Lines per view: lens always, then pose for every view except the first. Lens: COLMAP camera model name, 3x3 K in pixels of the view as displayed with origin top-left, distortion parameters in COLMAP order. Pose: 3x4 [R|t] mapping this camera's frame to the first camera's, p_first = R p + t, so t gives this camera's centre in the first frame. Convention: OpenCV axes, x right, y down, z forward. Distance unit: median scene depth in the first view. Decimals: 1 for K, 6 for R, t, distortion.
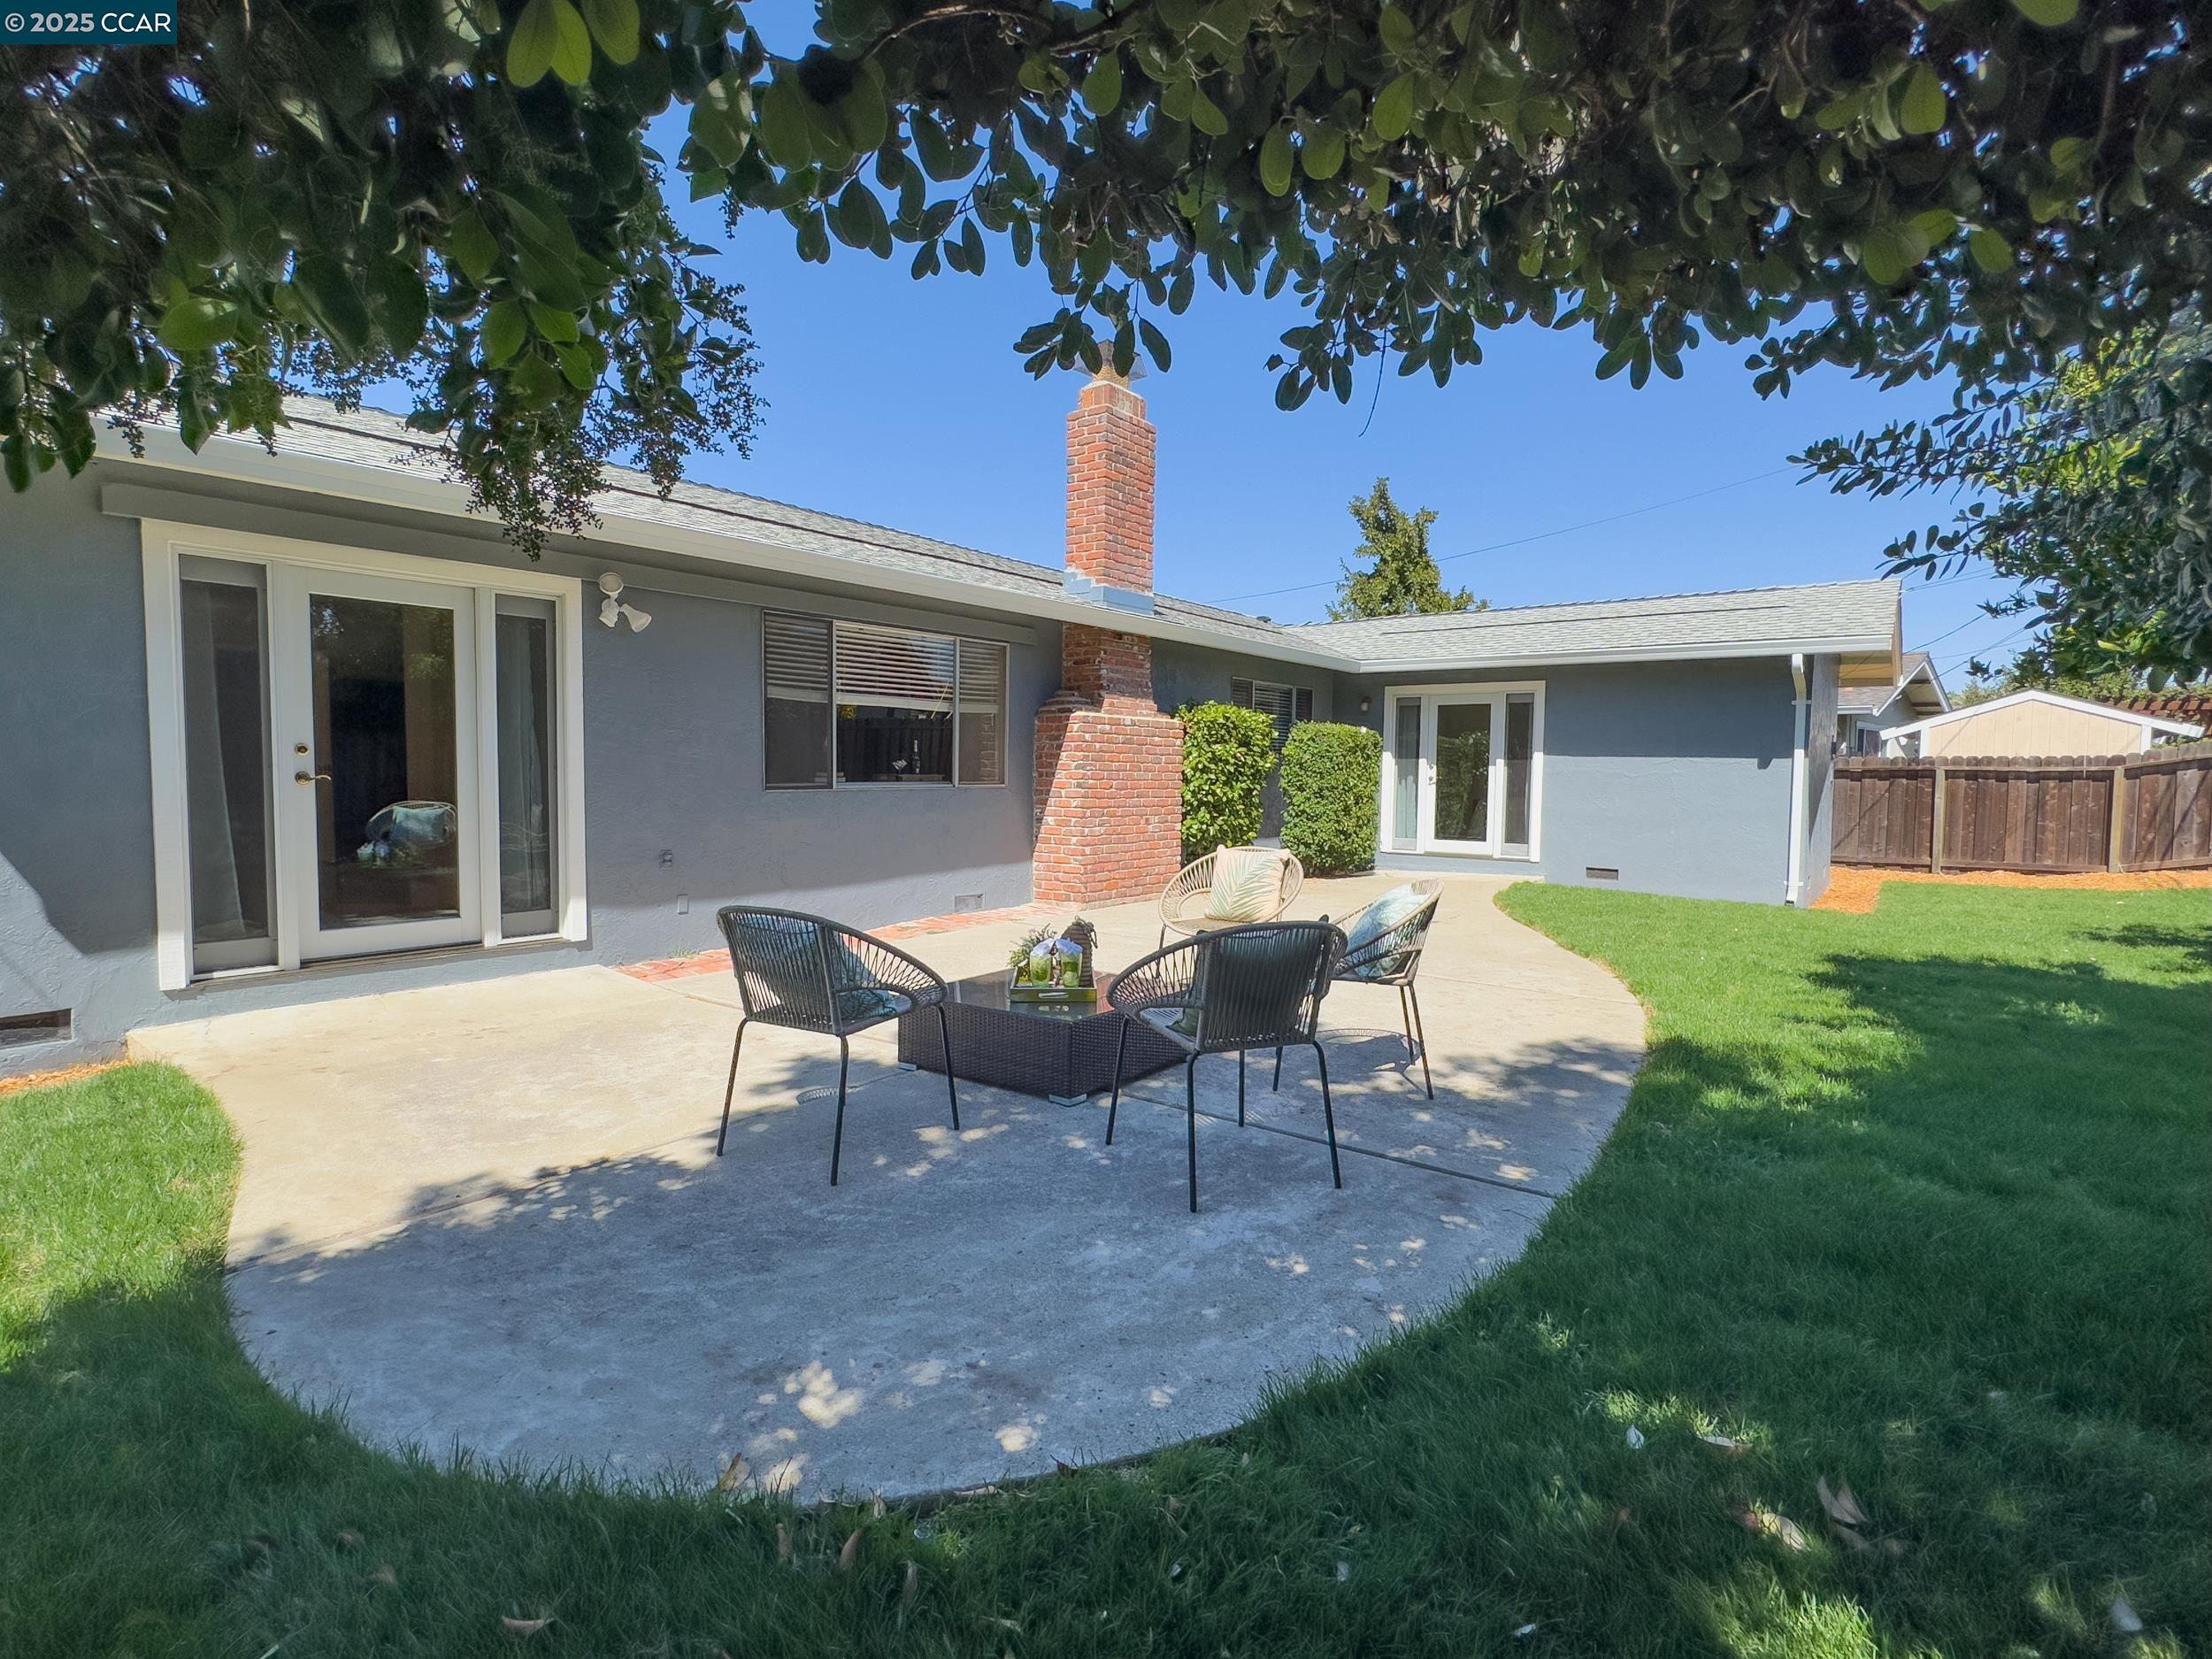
lens RADIAL K [[1084.4, 0, 1102.7], [0, 1084.4, 833.4], [0, 0, 1]] dist [-0.003648, -0.000796]
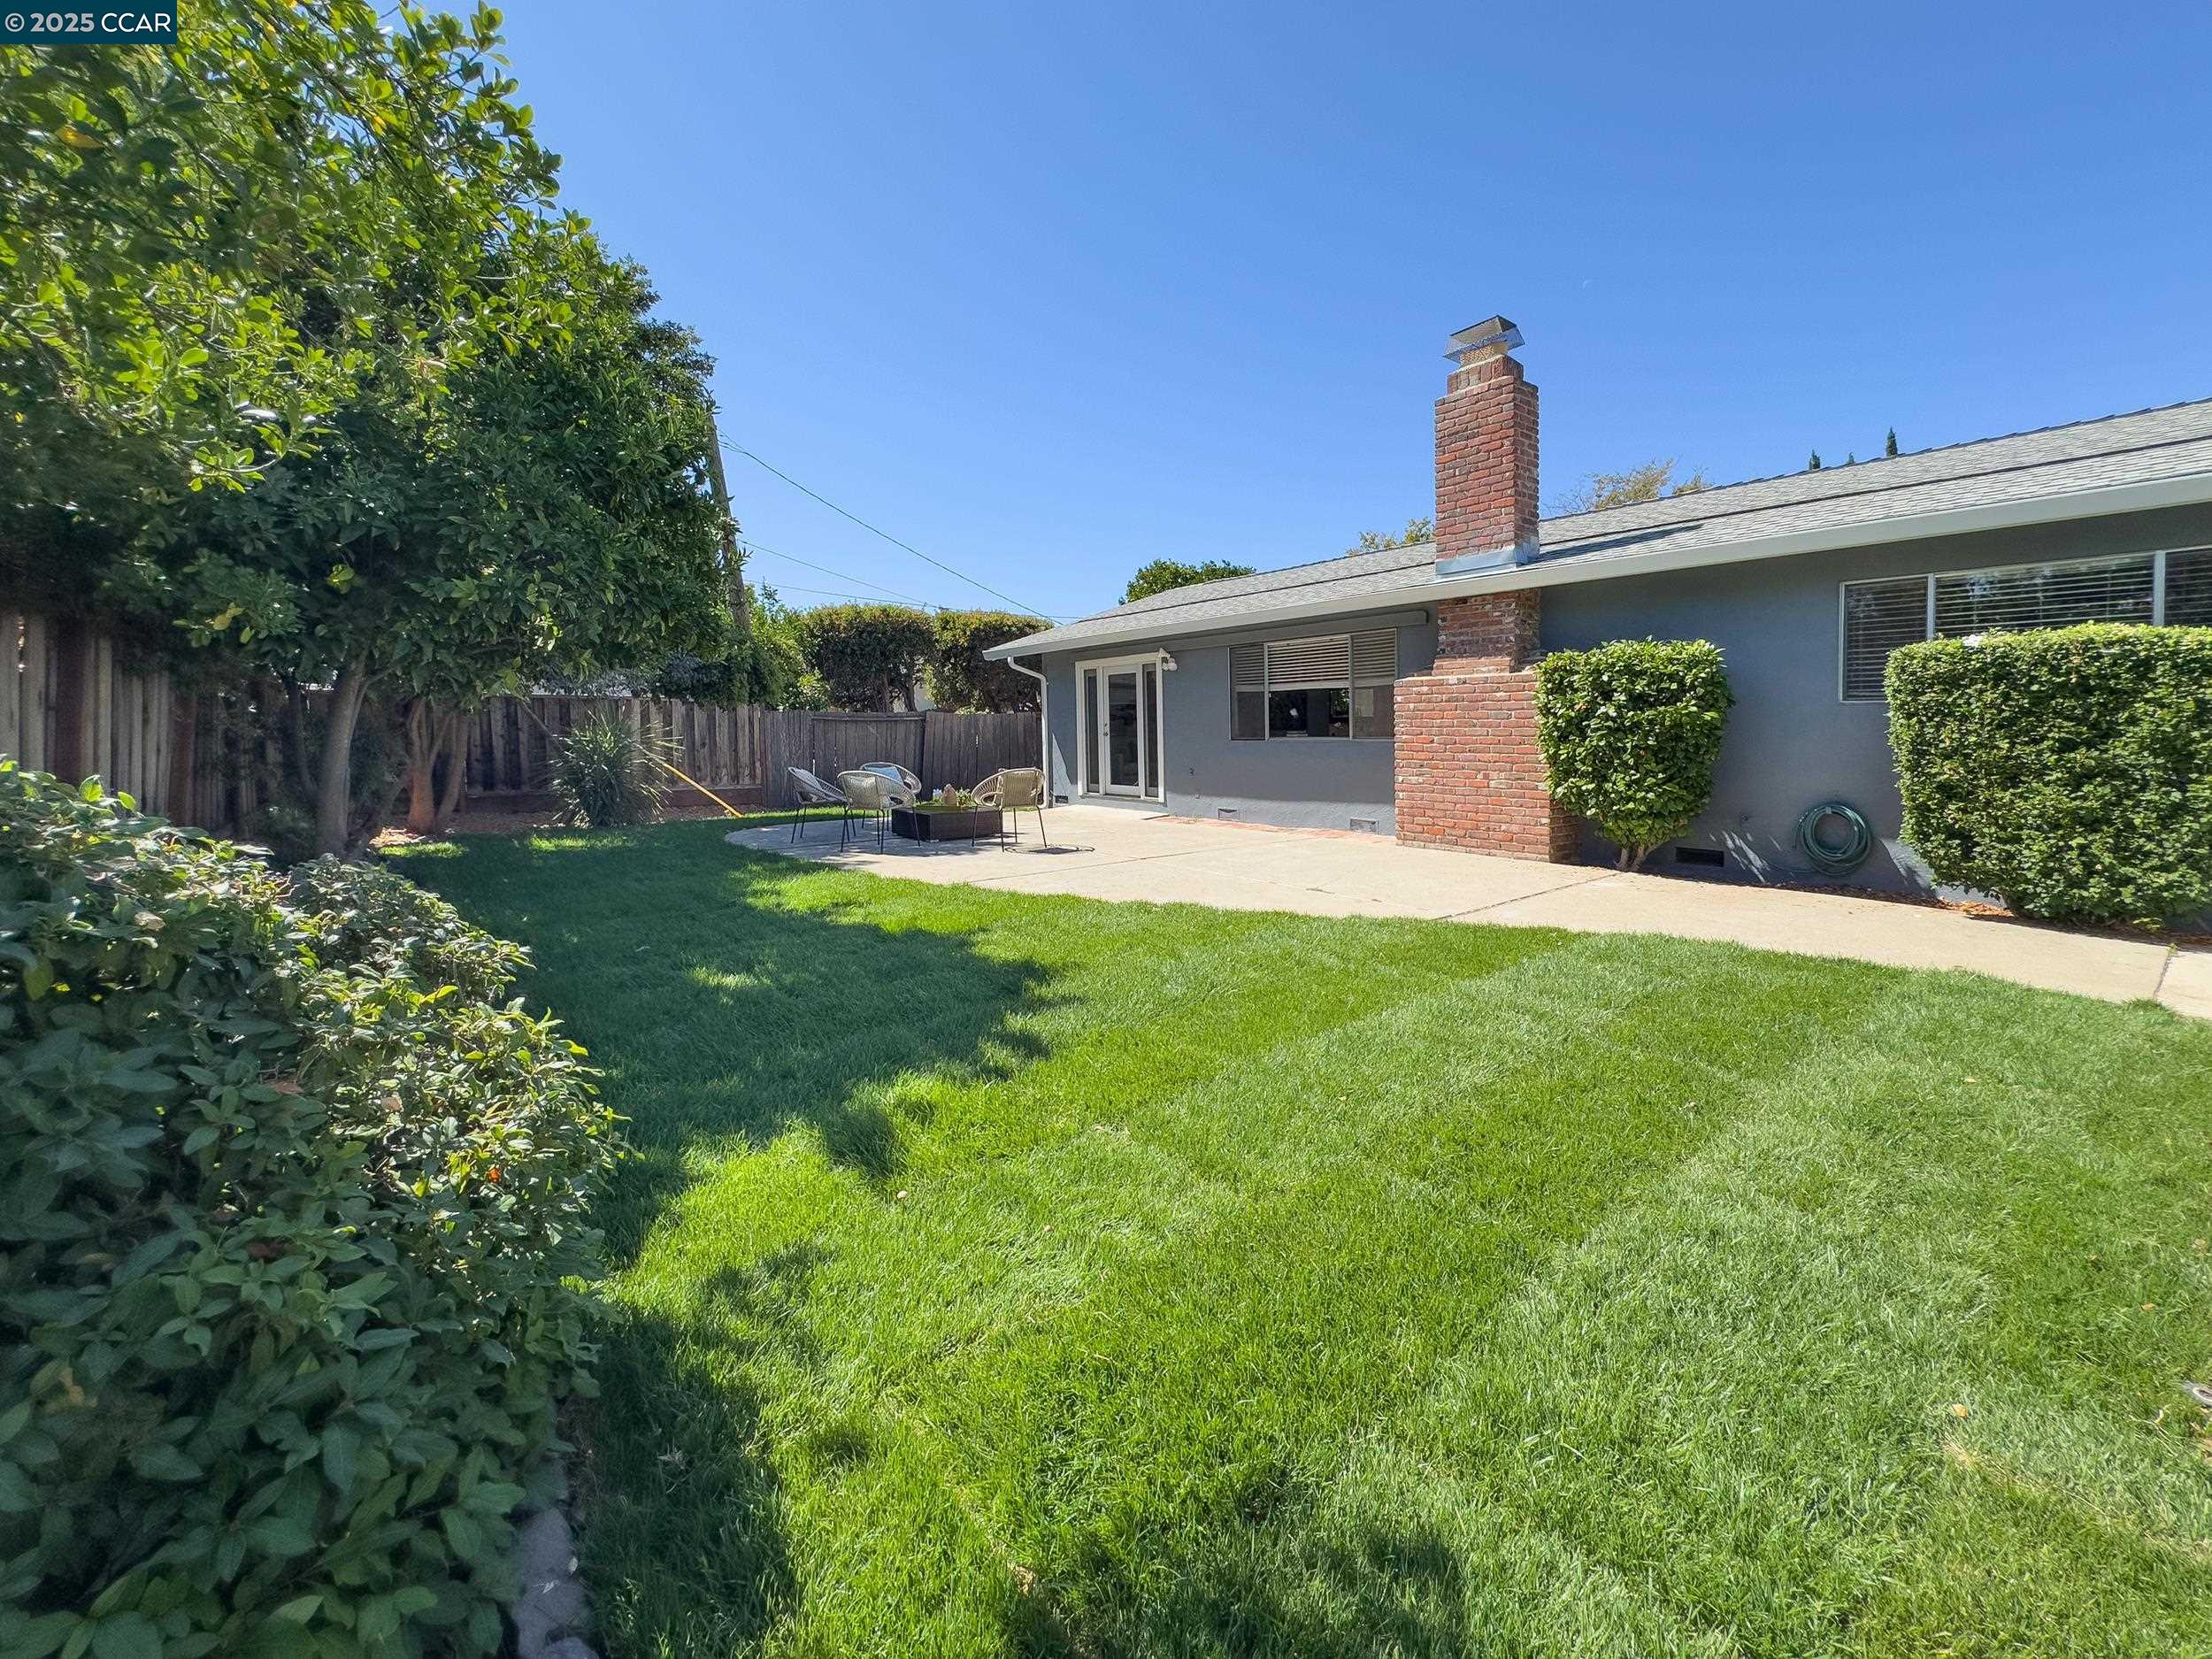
lens RADIAL K [[883.0, 0, 1127.2], [0, 883.0, 789.2], [0, 0, 1]] dist [-0.002802, 0.000045]
pose [[-0.206301, 0.052647, -0.977071, 0.718108], [-0.056565, 0.996240, 0.065623, -0.027107], [0.976852, 0.068806, -0.202547, 0.660693]]
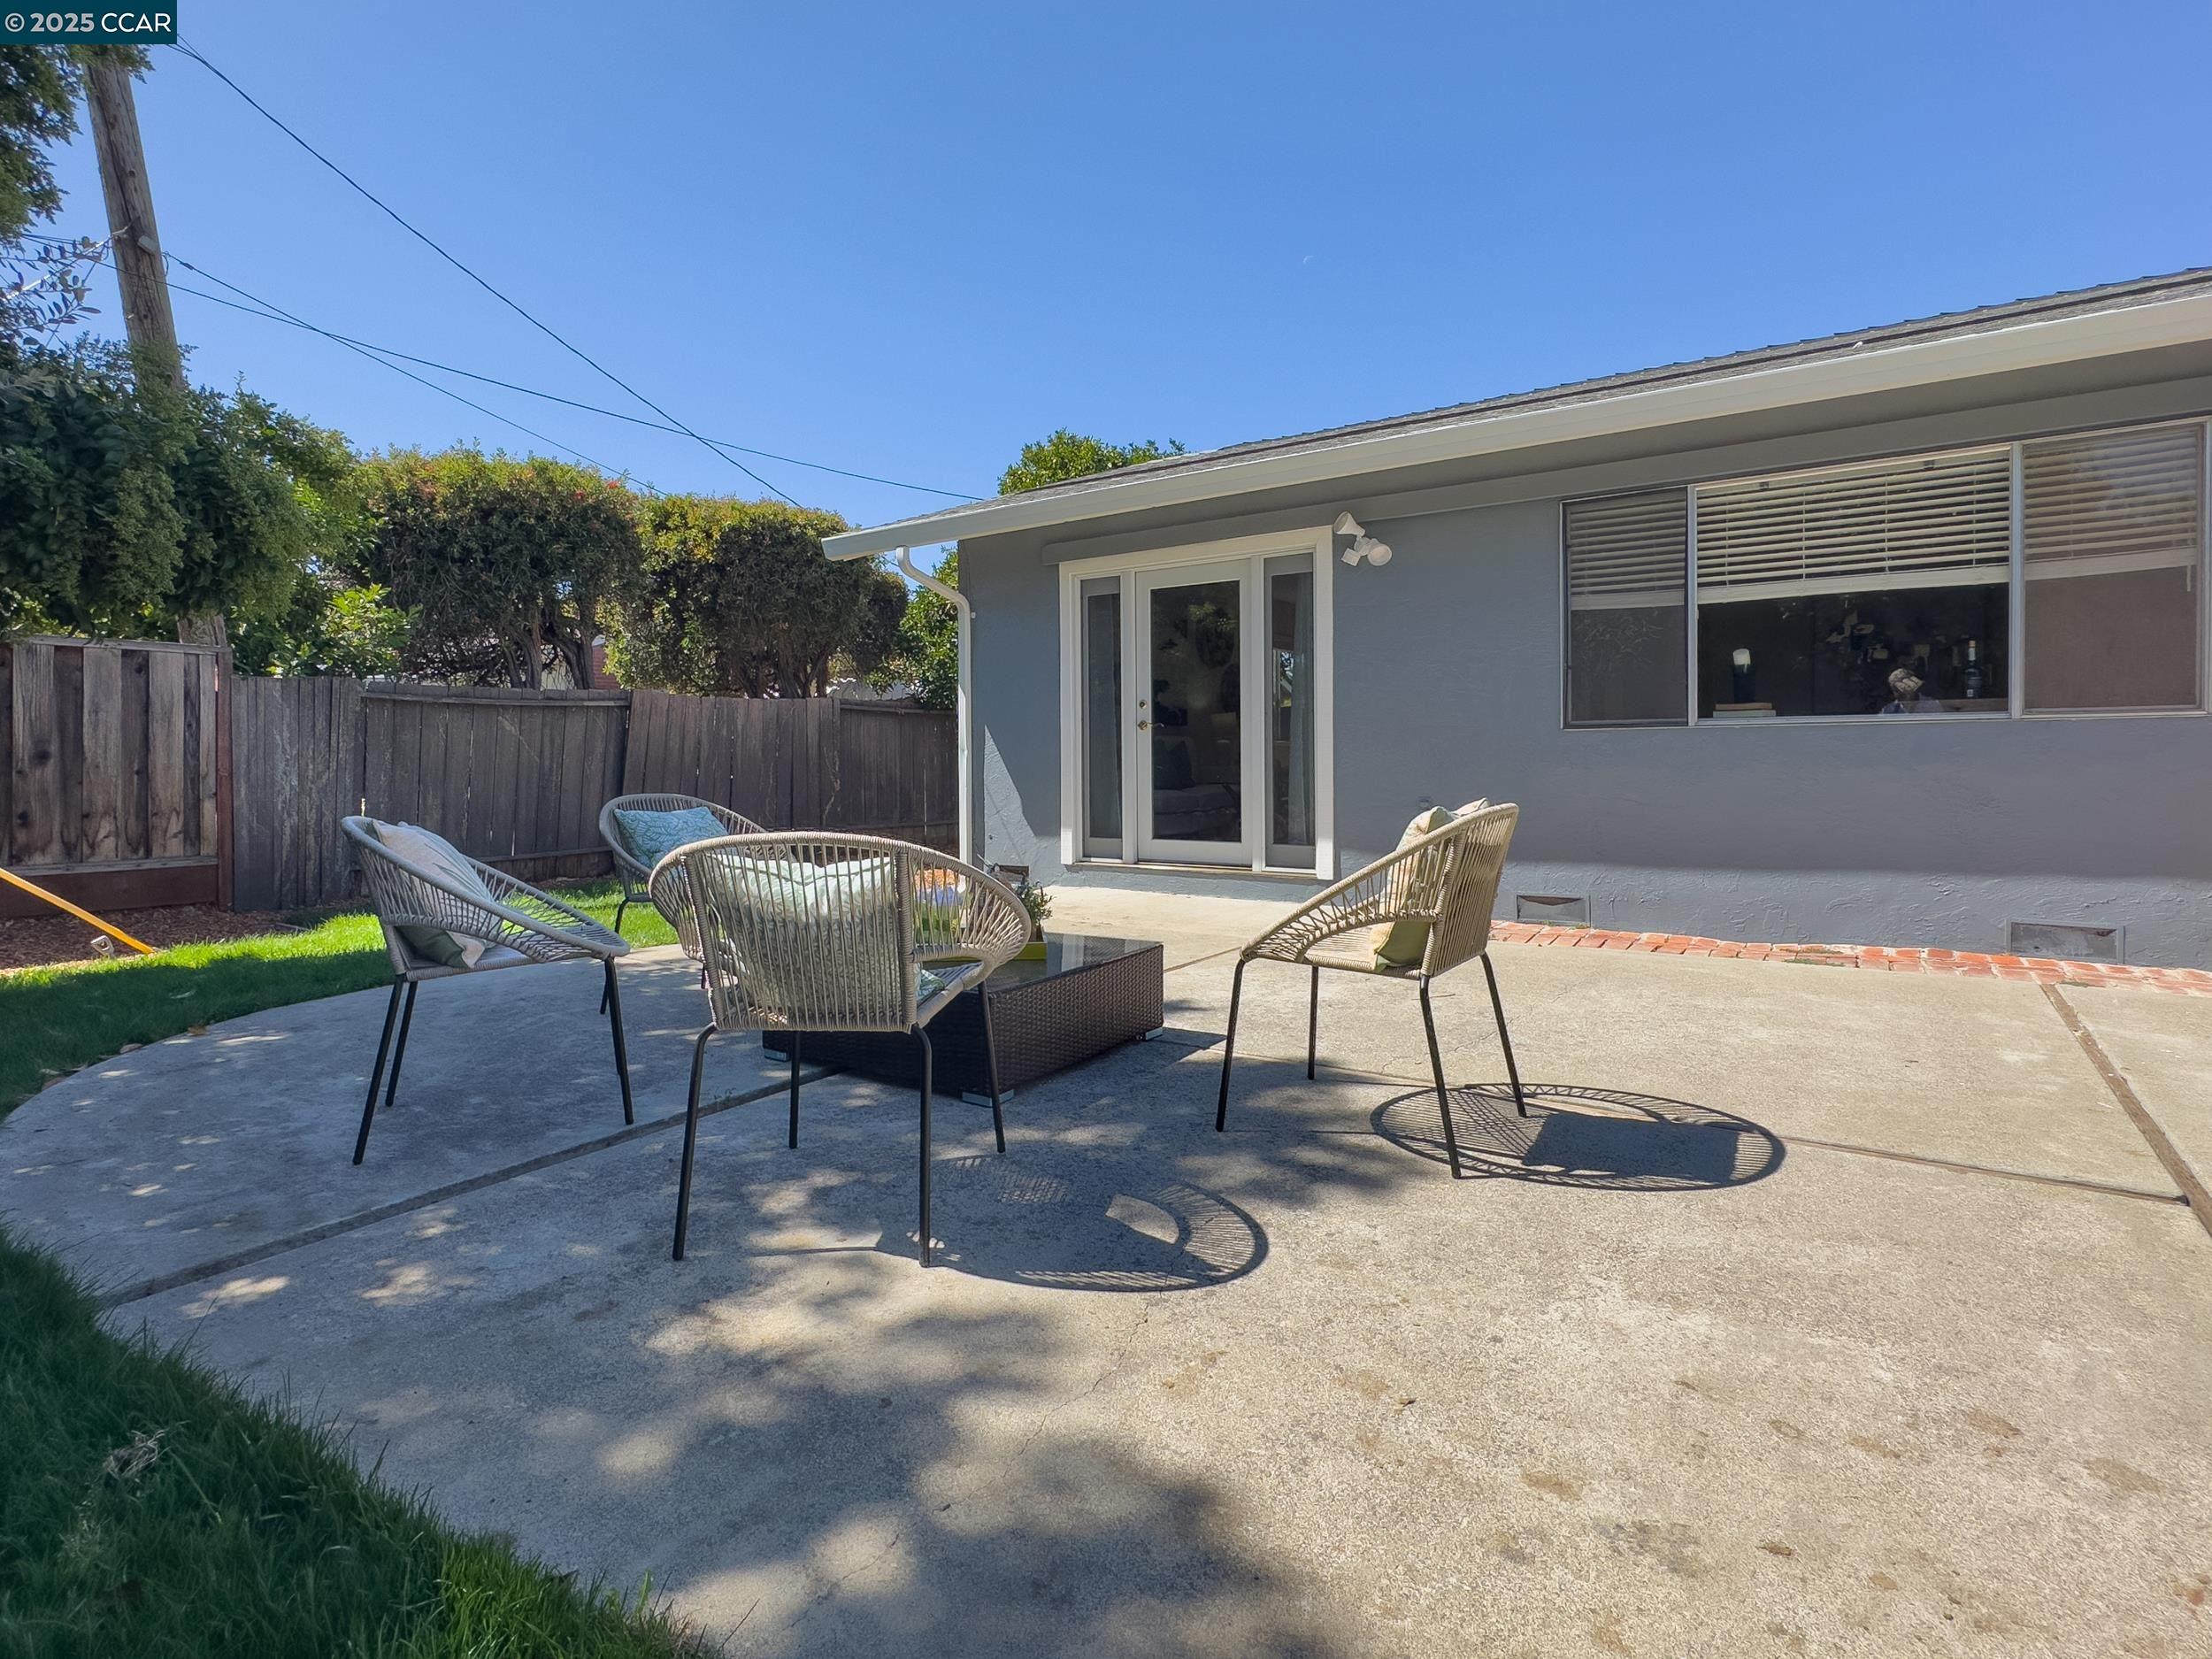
lens RADIAL K [[1084.4, 0, 1100.9], [0, 1084.4, 740.2], [0, 0, 1]] dist [-0.003648, -0.000796]
pose [[0.074790, -0.020249, -0.996994, 0.256339], [-0.047890, 0.998567, -0.023873, 0.001325], [0.996049, 0.049532, 0.073713, 0.354985]]
